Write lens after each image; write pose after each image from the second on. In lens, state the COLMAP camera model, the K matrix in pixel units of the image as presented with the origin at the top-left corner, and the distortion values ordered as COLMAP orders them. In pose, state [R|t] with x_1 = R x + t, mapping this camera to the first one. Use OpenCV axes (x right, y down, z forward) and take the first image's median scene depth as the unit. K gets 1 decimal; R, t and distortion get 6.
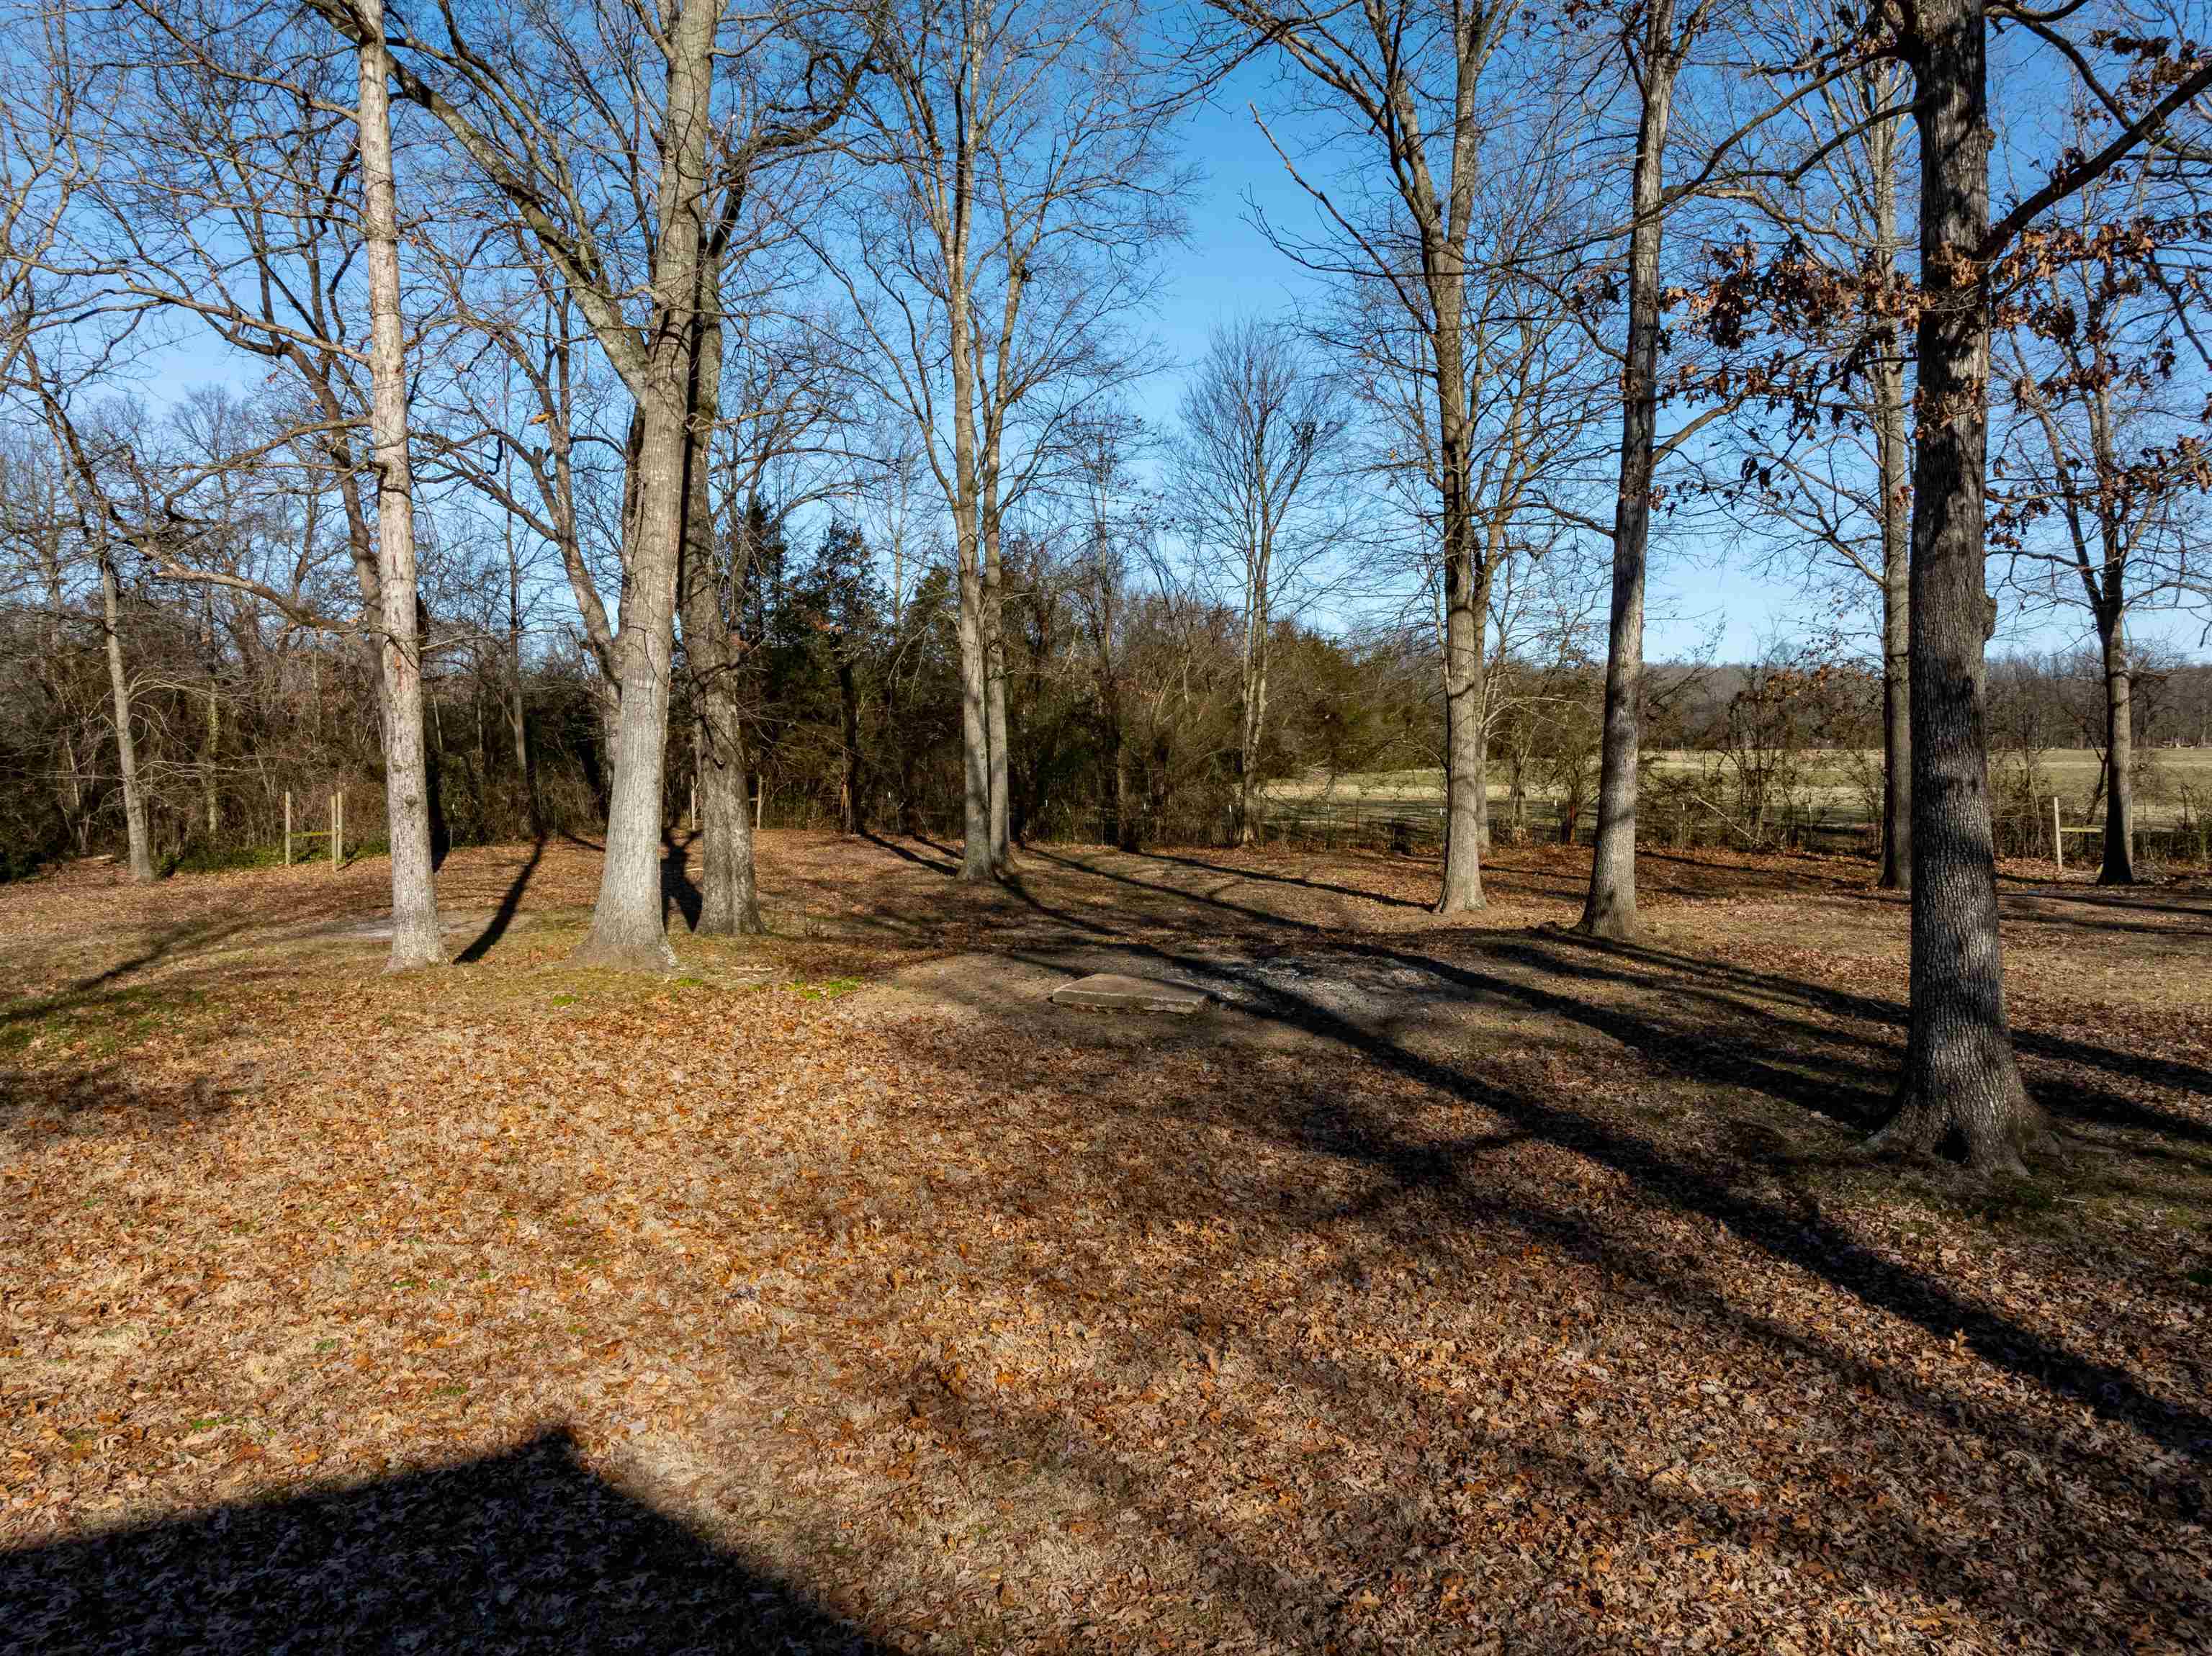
lens RADIAL K [[1537.8, 0, 1104.0], [0, 1537.8, 817.8], [0, 0, 1]] dist [-0.022080, 0.003400]
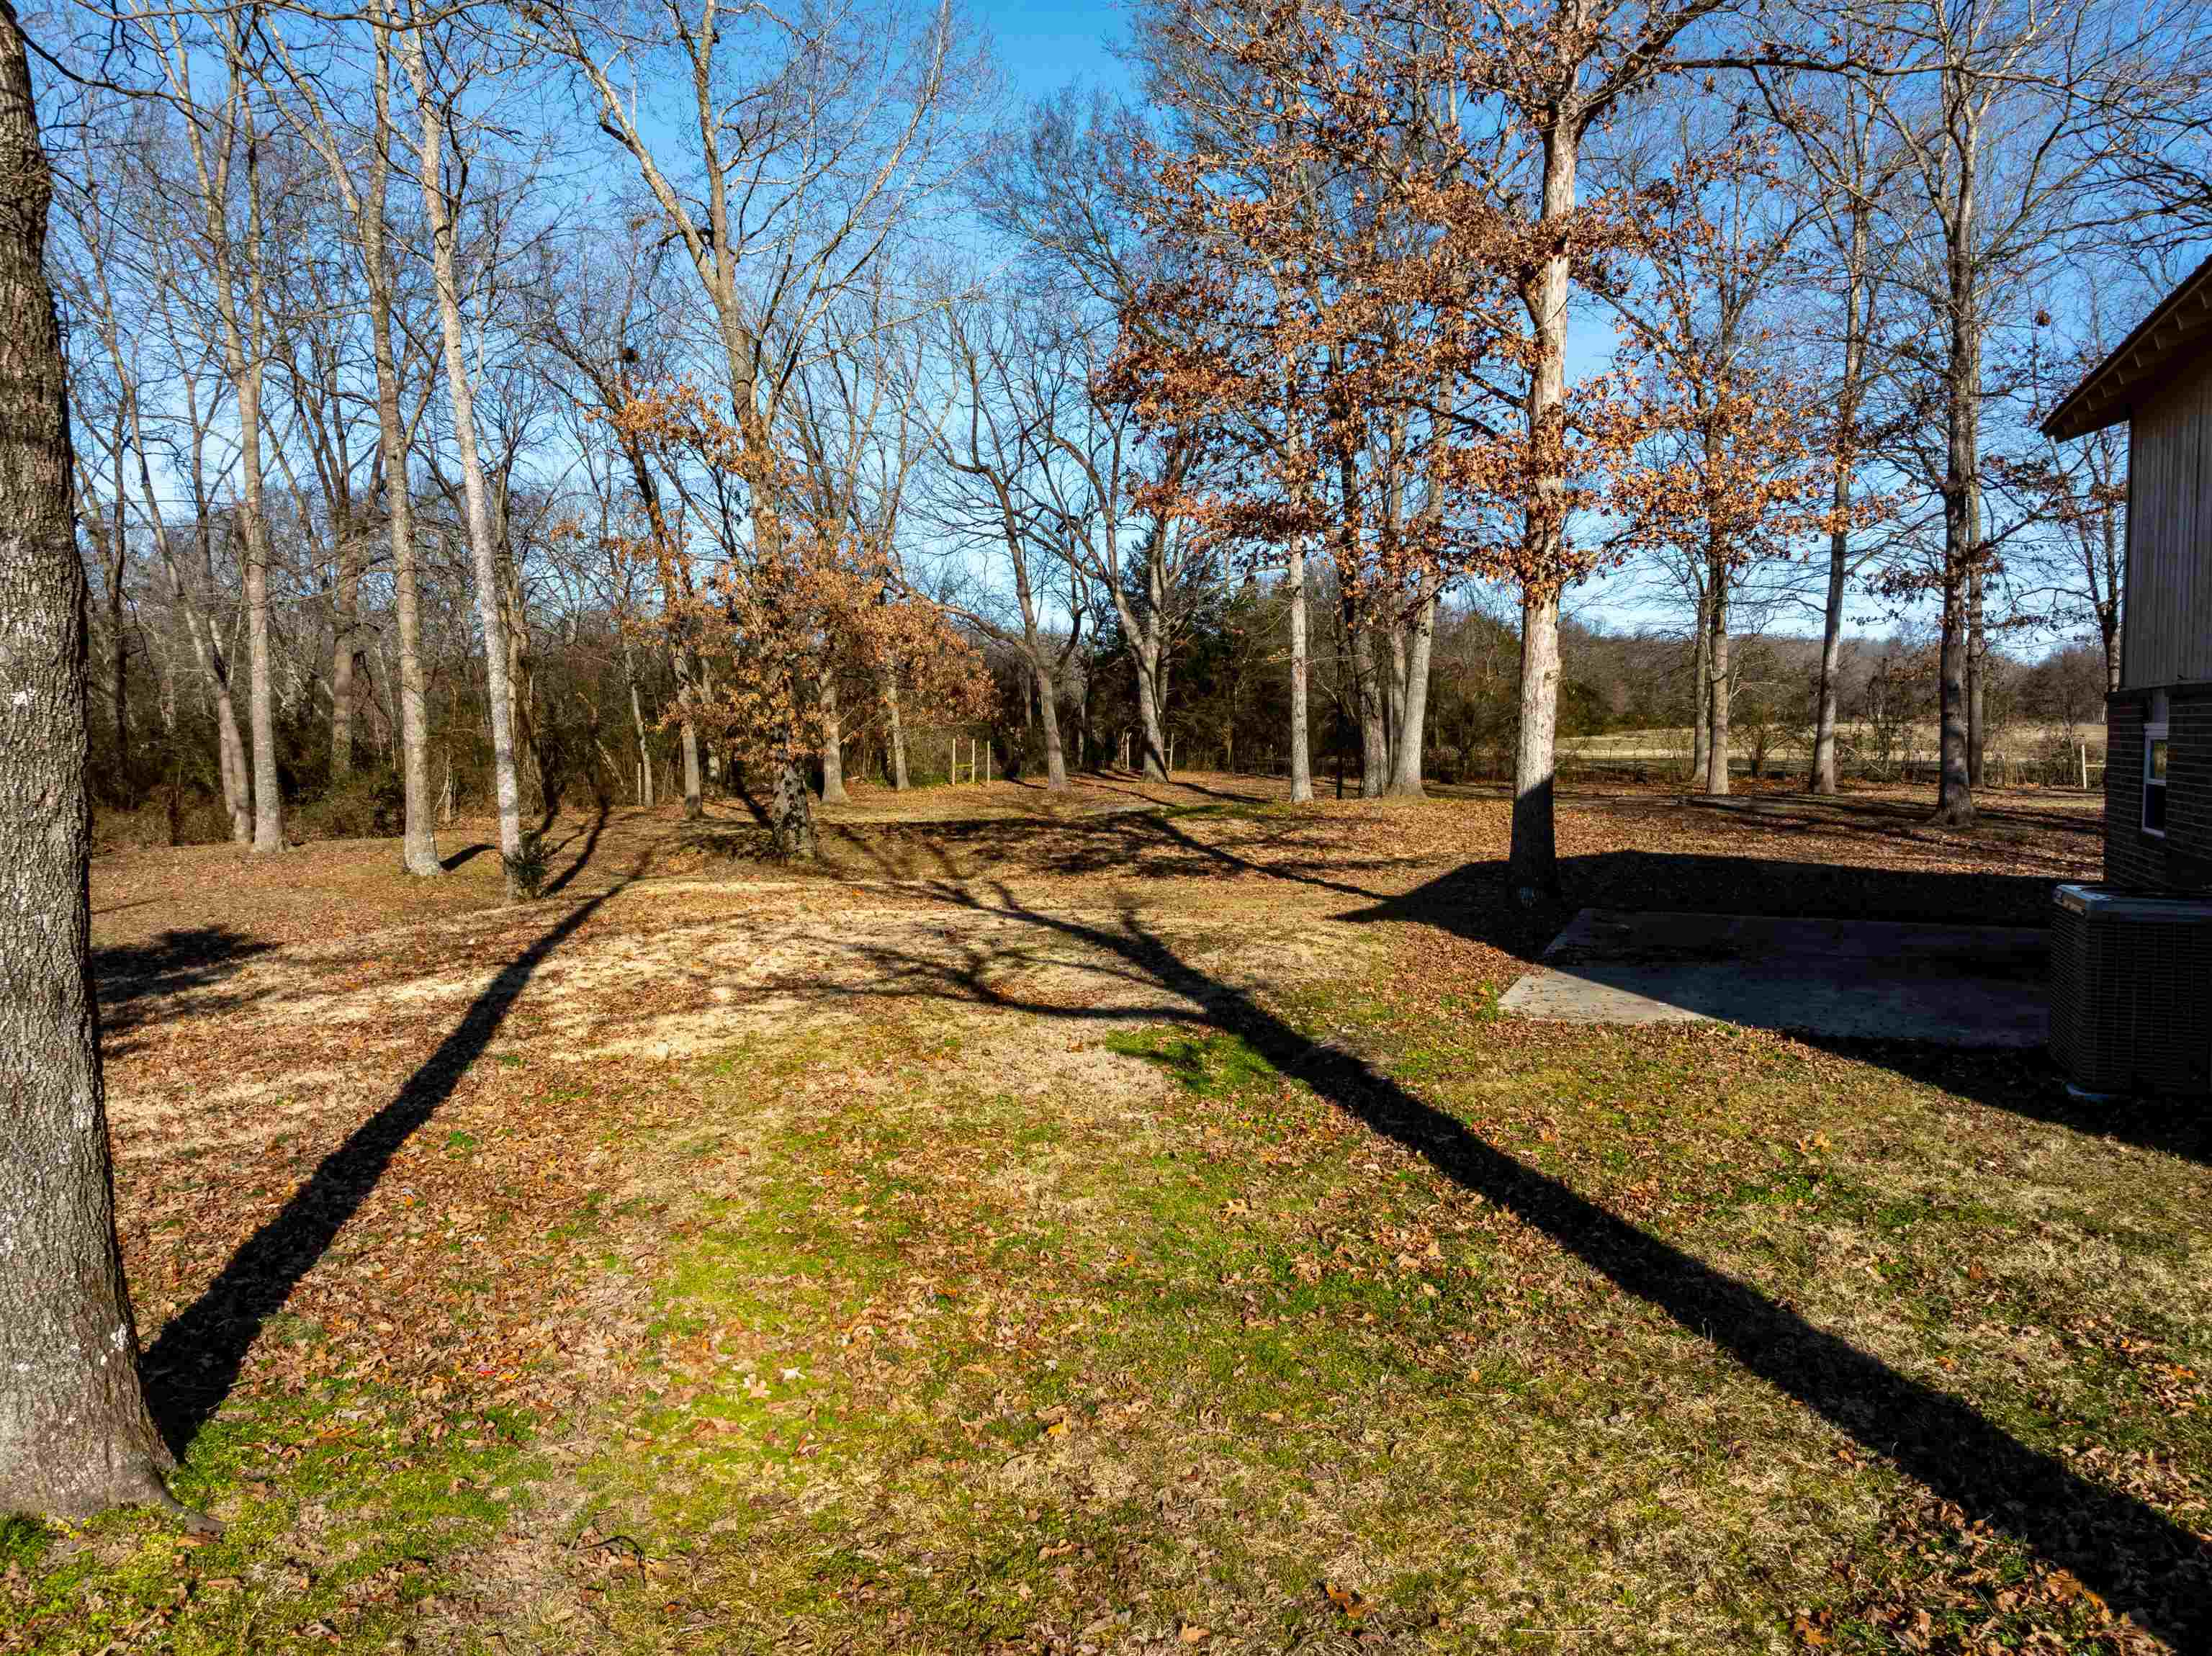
lens RADIAL K [[1537.8, 0, 1104.0], [0, 1537.8, 817.8], [0, 0, 1]] dist [-0.022080, 0.003400]
pose [[0.997537, 0.005529, -0.069923, -0.467083], [-0.004119, 0.999786, 0.020286, 0.061536], [0.070020, -0.019948, 0.997346, -1.085837]]
